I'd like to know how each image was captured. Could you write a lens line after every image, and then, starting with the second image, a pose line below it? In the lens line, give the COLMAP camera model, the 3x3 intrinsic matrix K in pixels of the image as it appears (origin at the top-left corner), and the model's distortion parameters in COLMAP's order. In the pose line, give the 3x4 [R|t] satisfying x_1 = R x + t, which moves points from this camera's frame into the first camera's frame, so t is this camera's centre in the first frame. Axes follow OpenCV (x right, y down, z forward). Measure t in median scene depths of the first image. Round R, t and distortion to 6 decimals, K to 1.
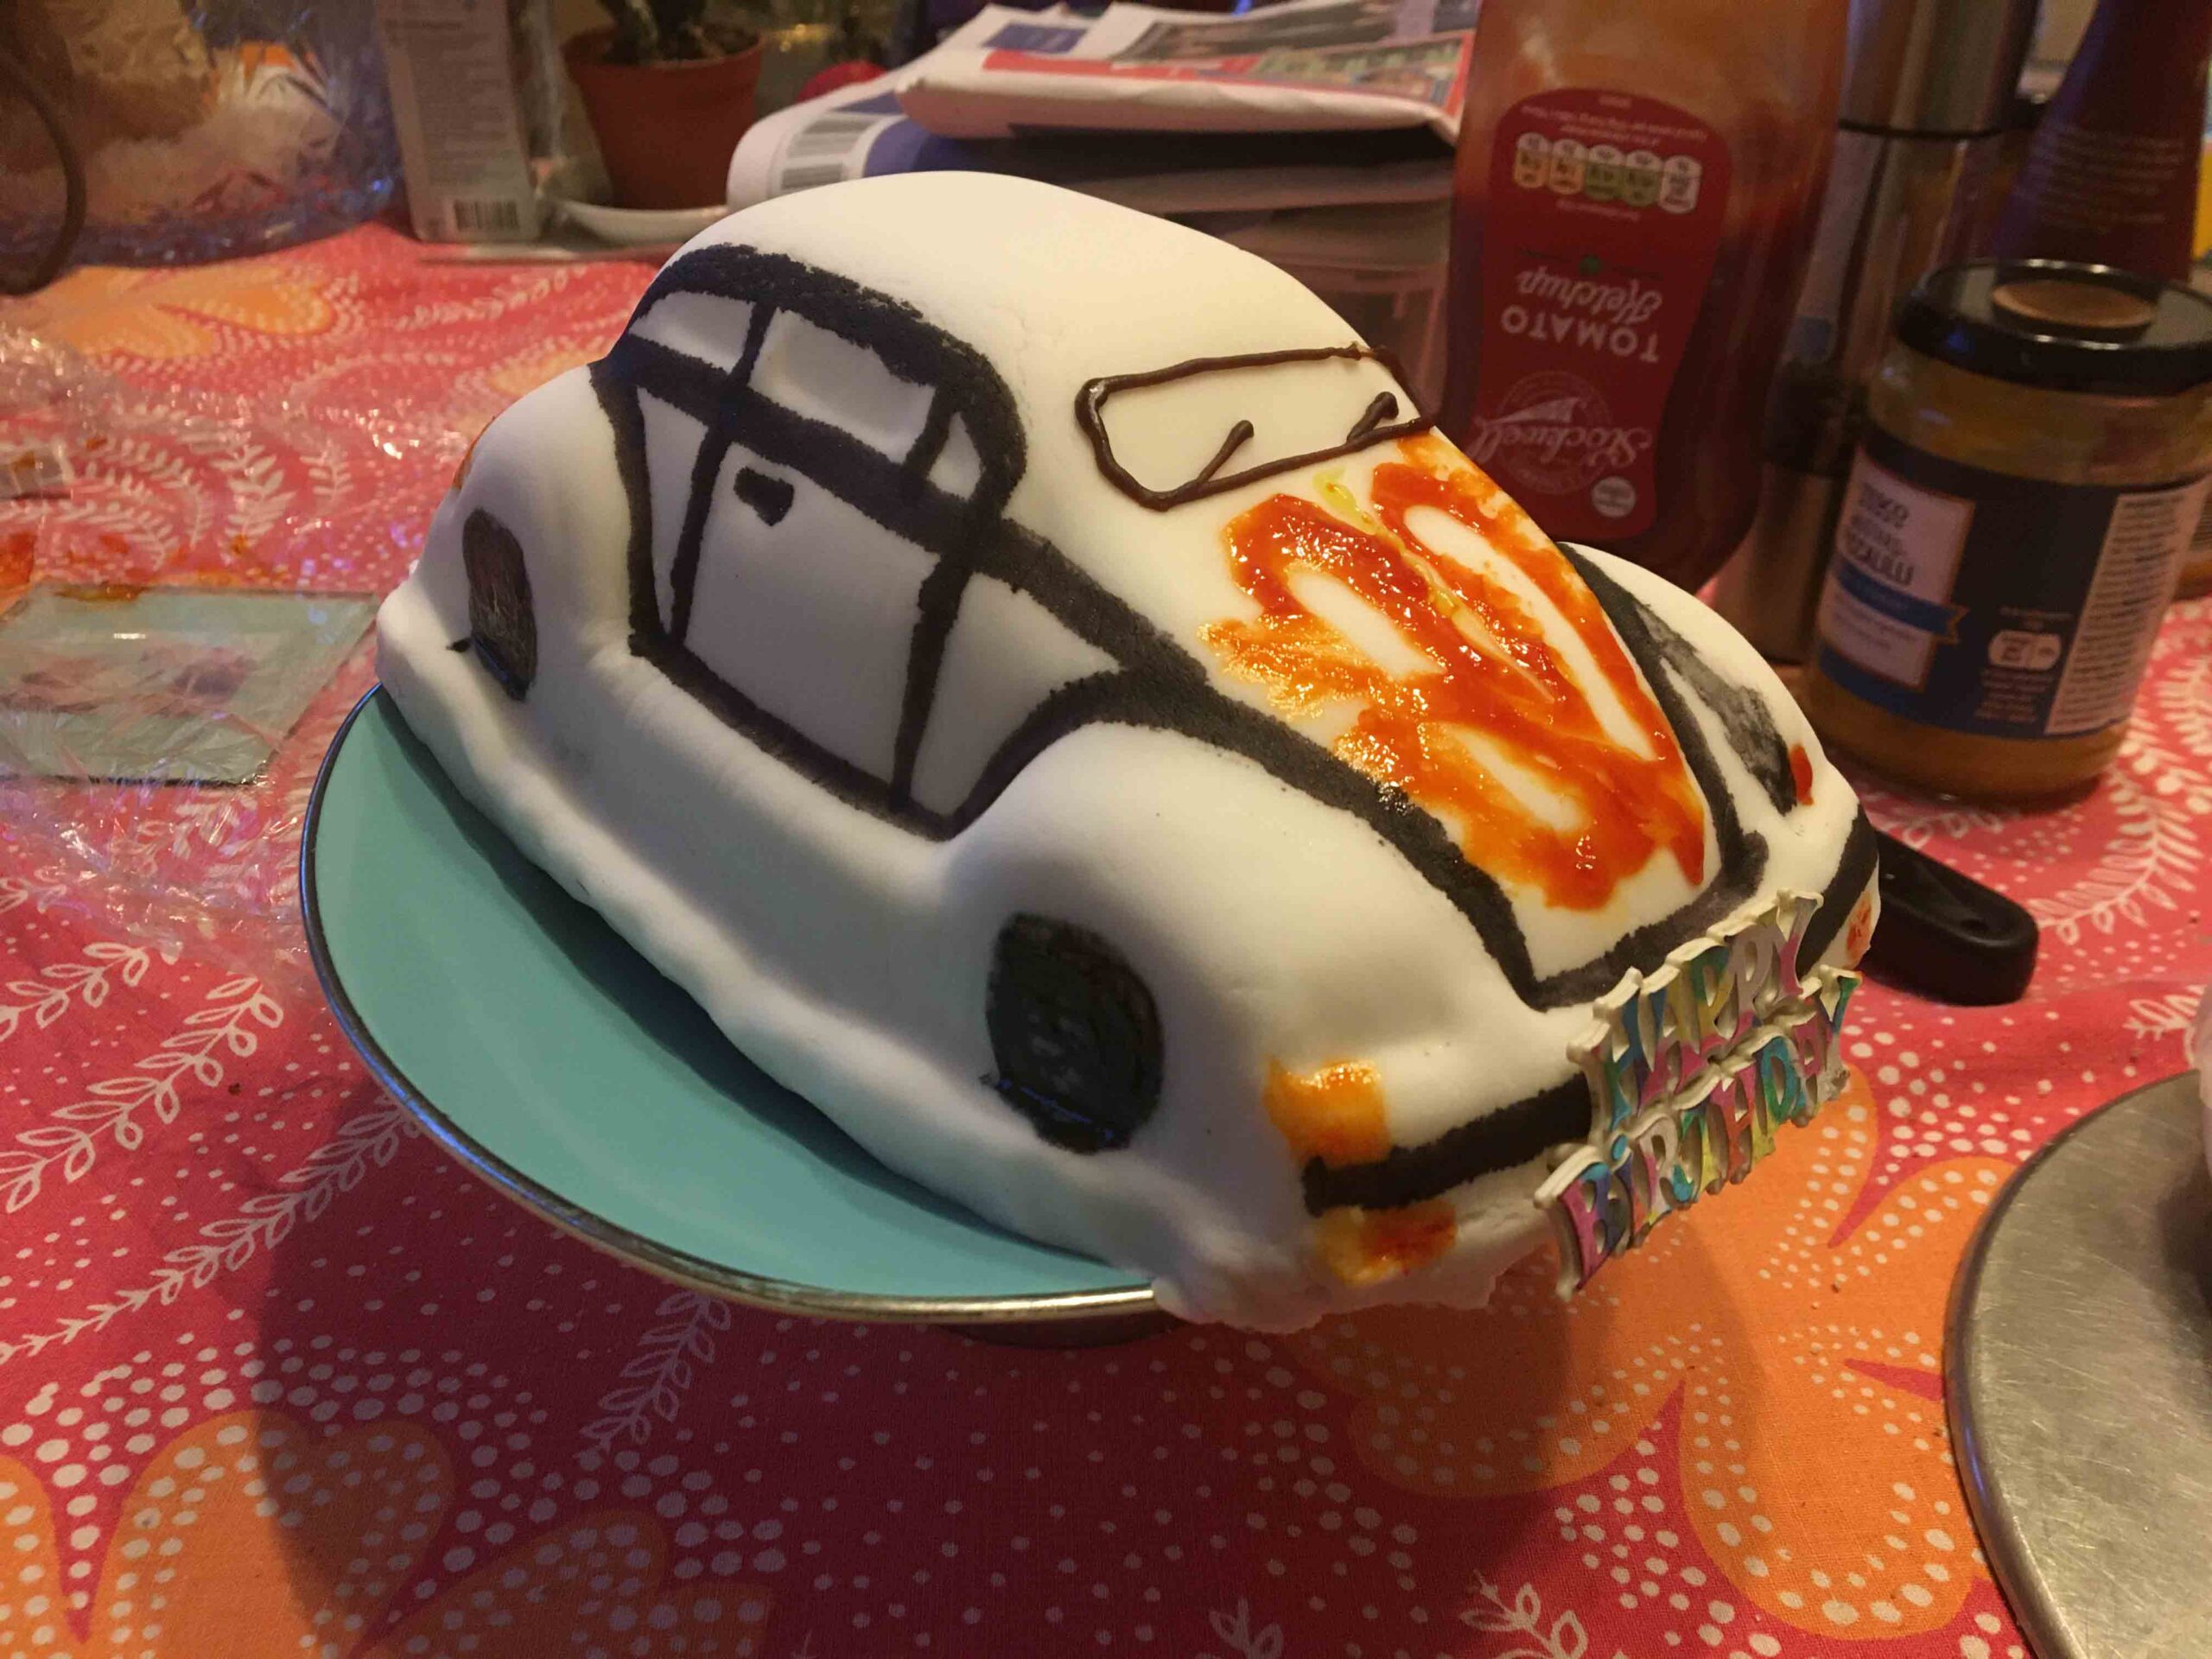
lens RADIAL K [[1943.2, 0, 1099.6], [0, 1943.2, 839.9], [0, 0, 1]] dist [0.044309, -0.085813]
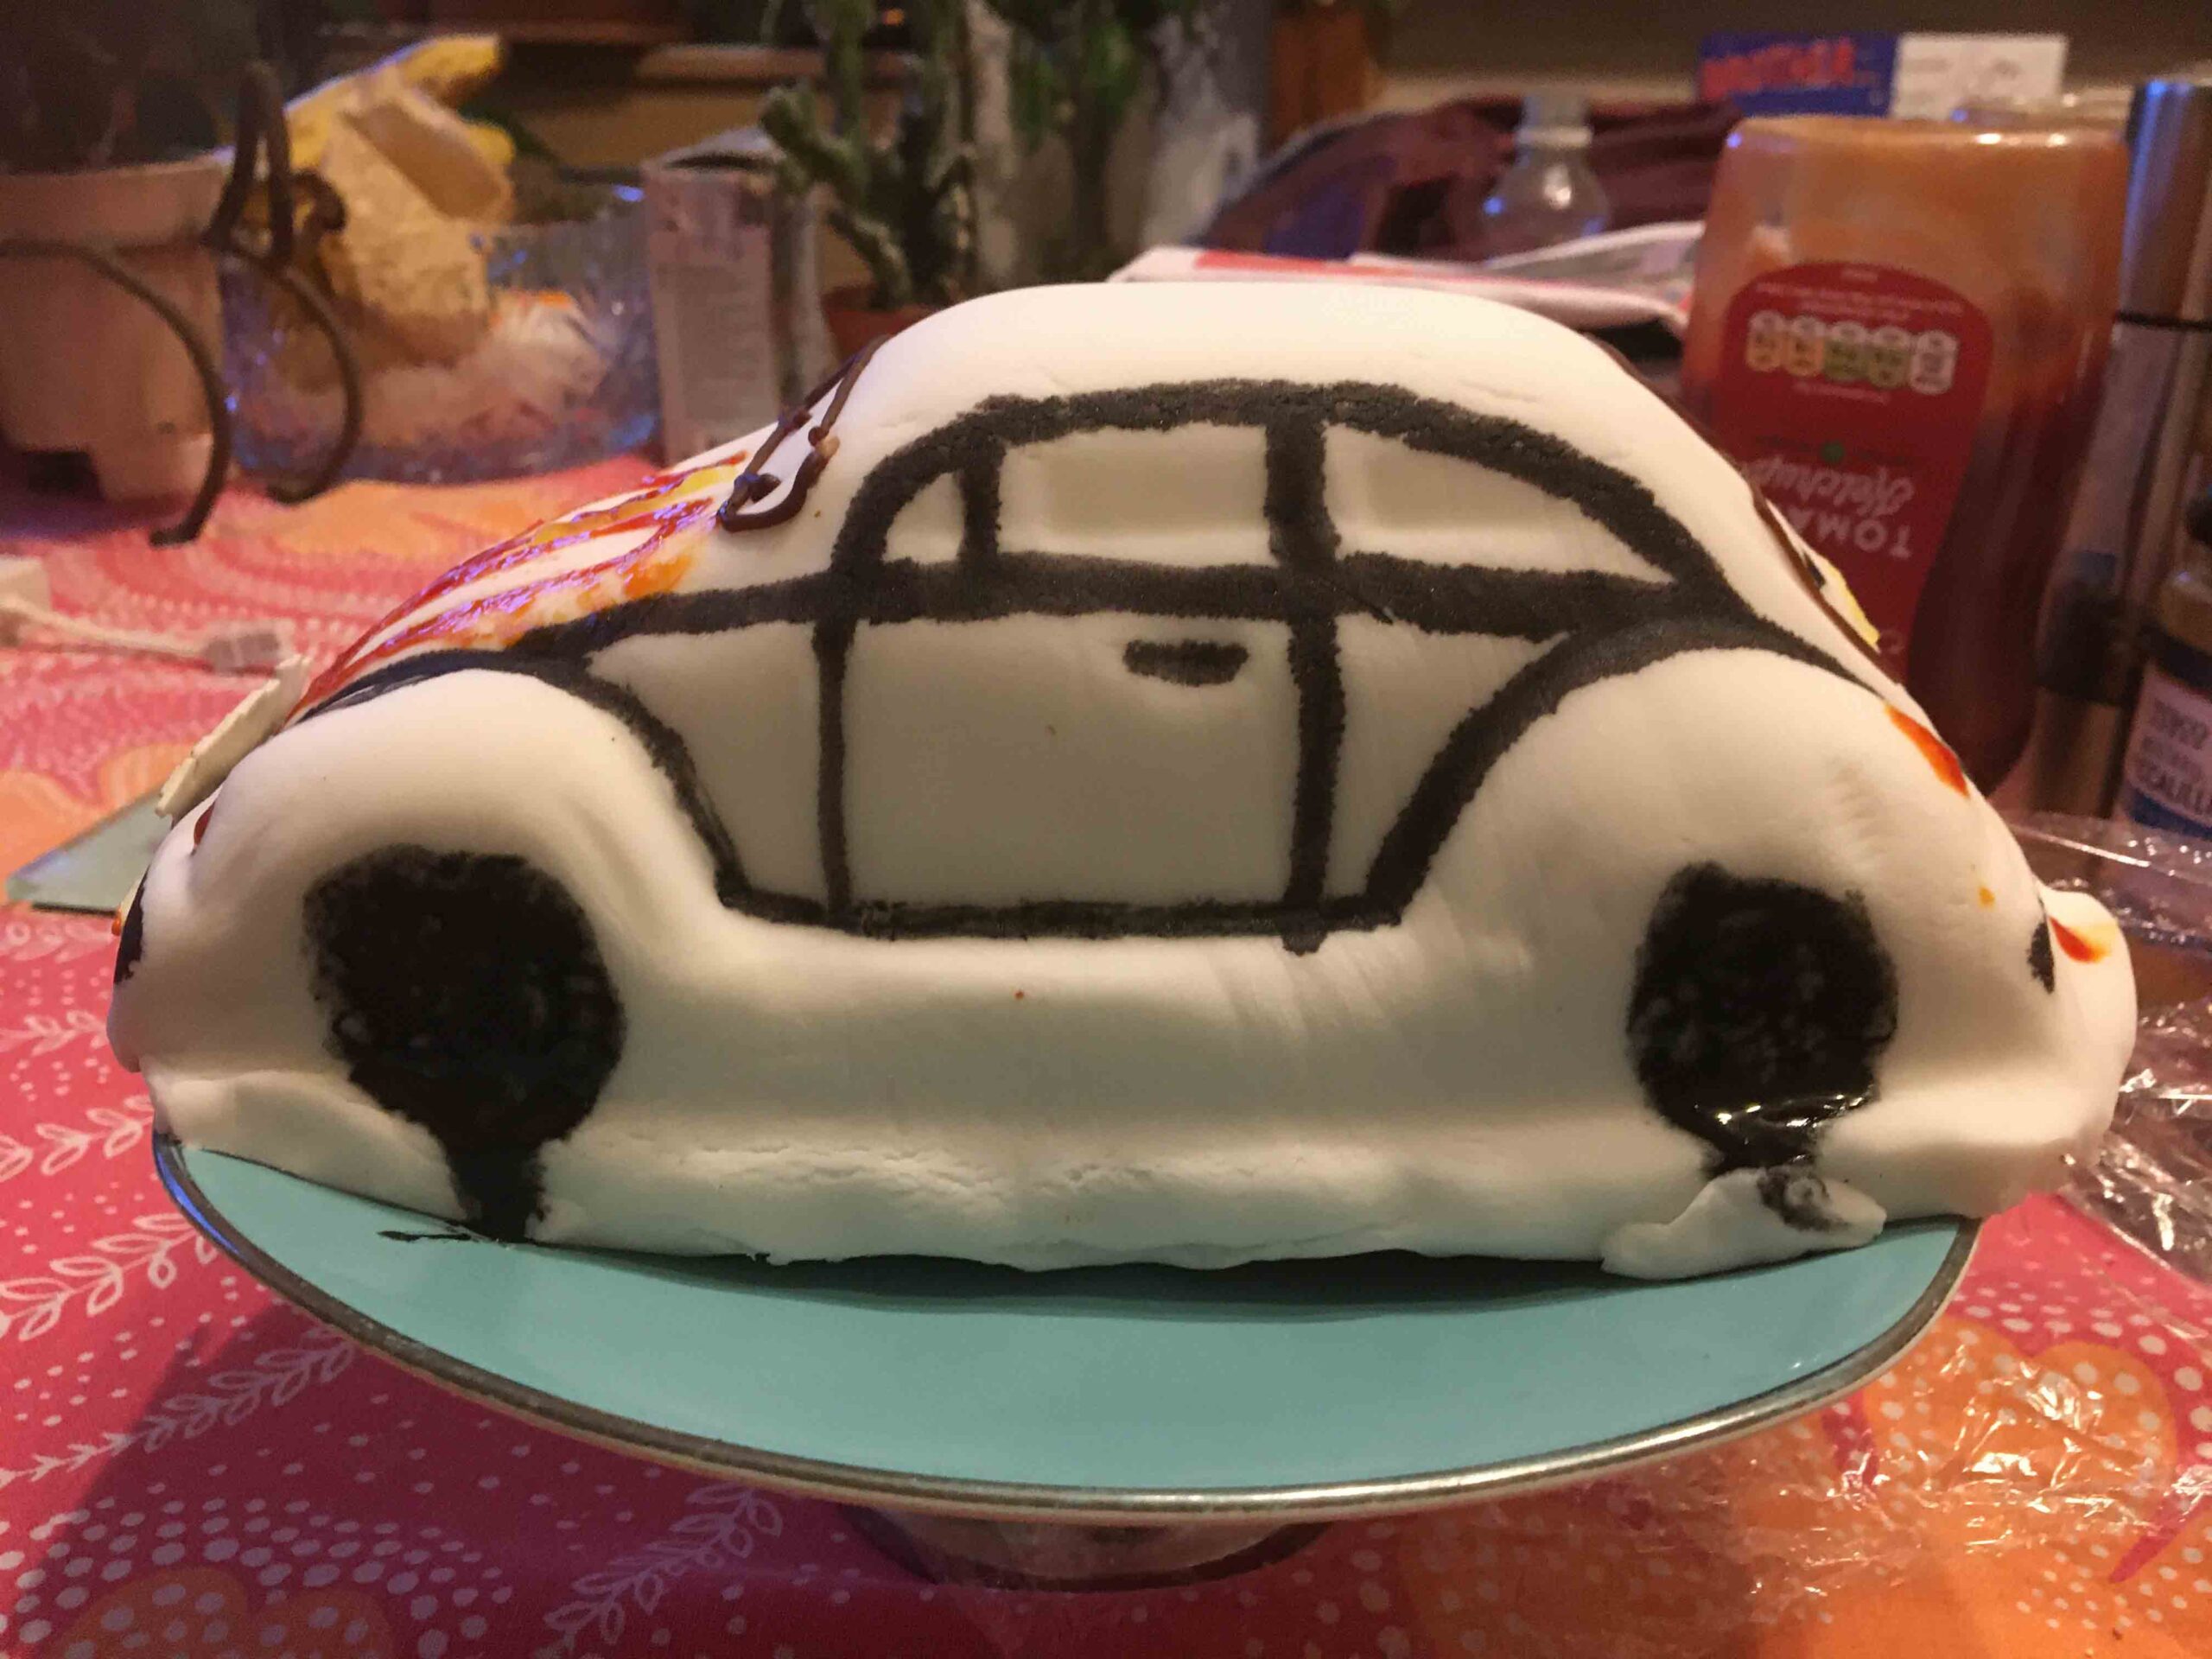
lens RADIAL K [[1943.2, 0, 1097.1], [0, 1943.2, 834.0], [0, 0, 1]] dist [0.044309, -0.085813]
pose [[0.989408, 0.050296, -0.136171, 0.051890], [-0.071551, 0.985161, -0.156007, 0.054486], [0.126304, 0.164098, 0.978325, 0.108795]]
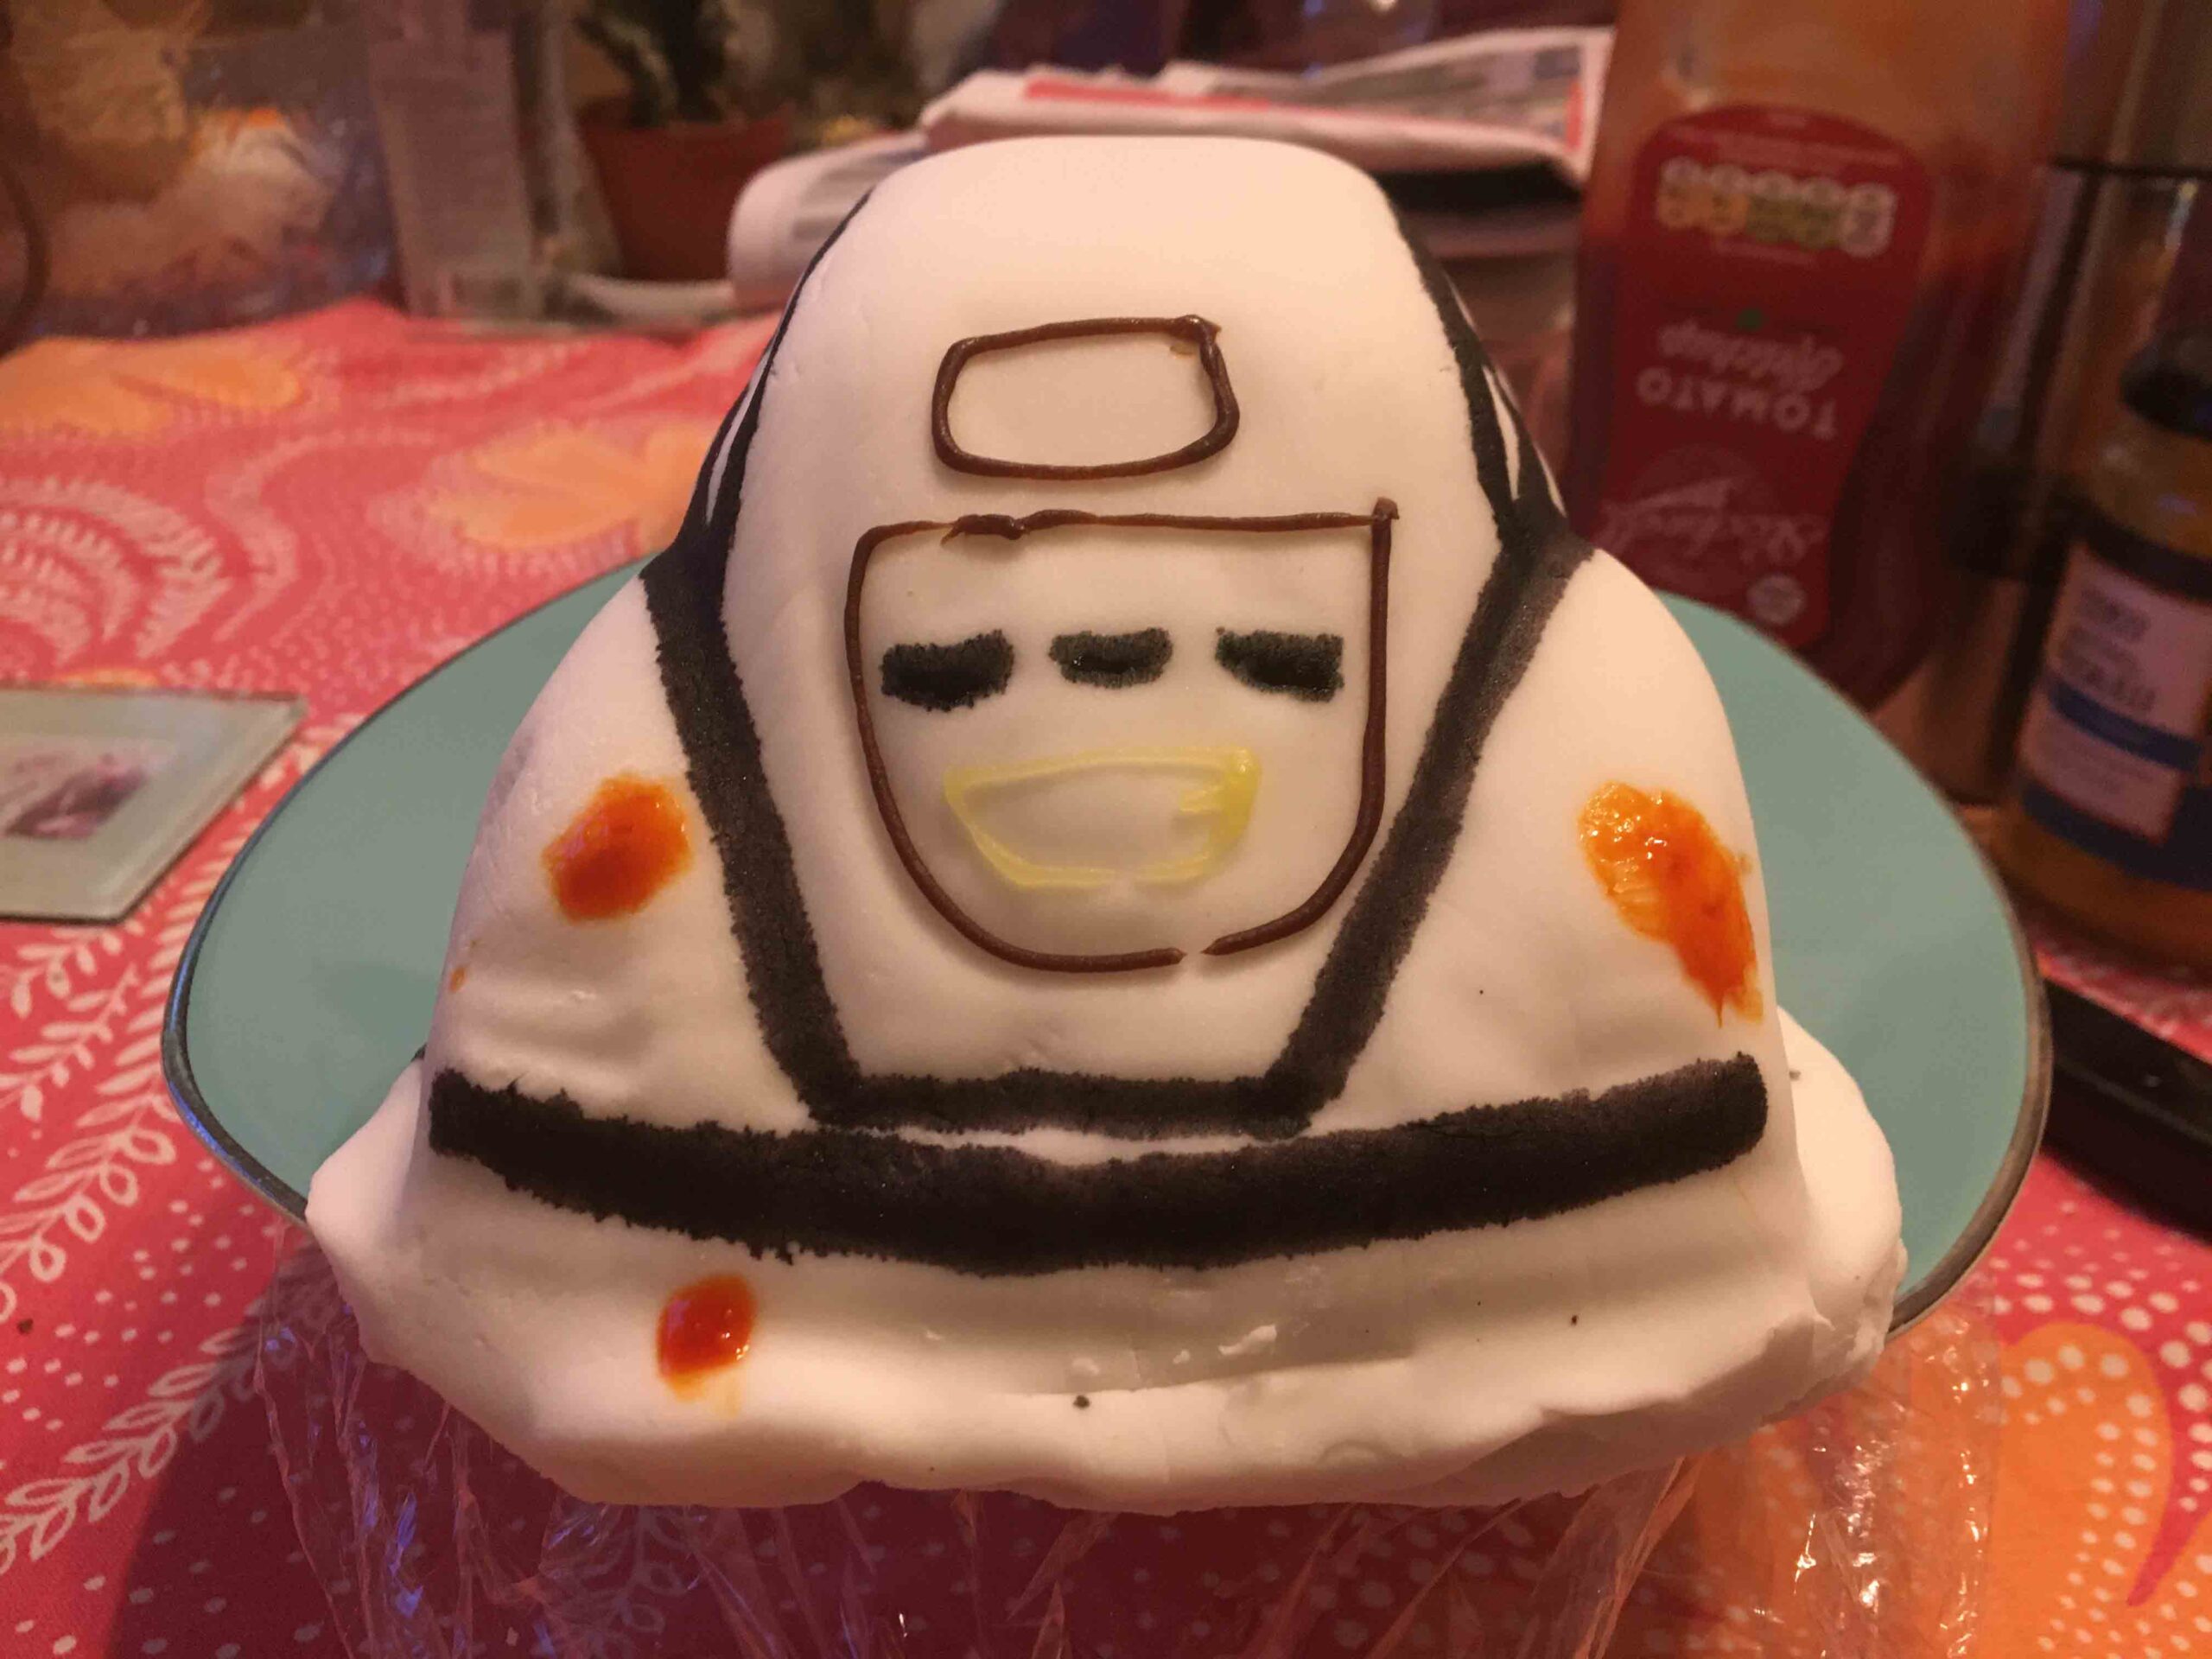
lens RADIAL K [[1943.2, 0, 1098.3], [0, 1943.2, 839.7], [0, 0, 1]] dist [0.044309, -0.085813]
pose [[0.999648, 0.016009, -0.021154, -0.003356], [-0.017219, 0.998148, -0.058339, -0.025880], [0.020181, 0.058683, 0.998073, 0.211905]]
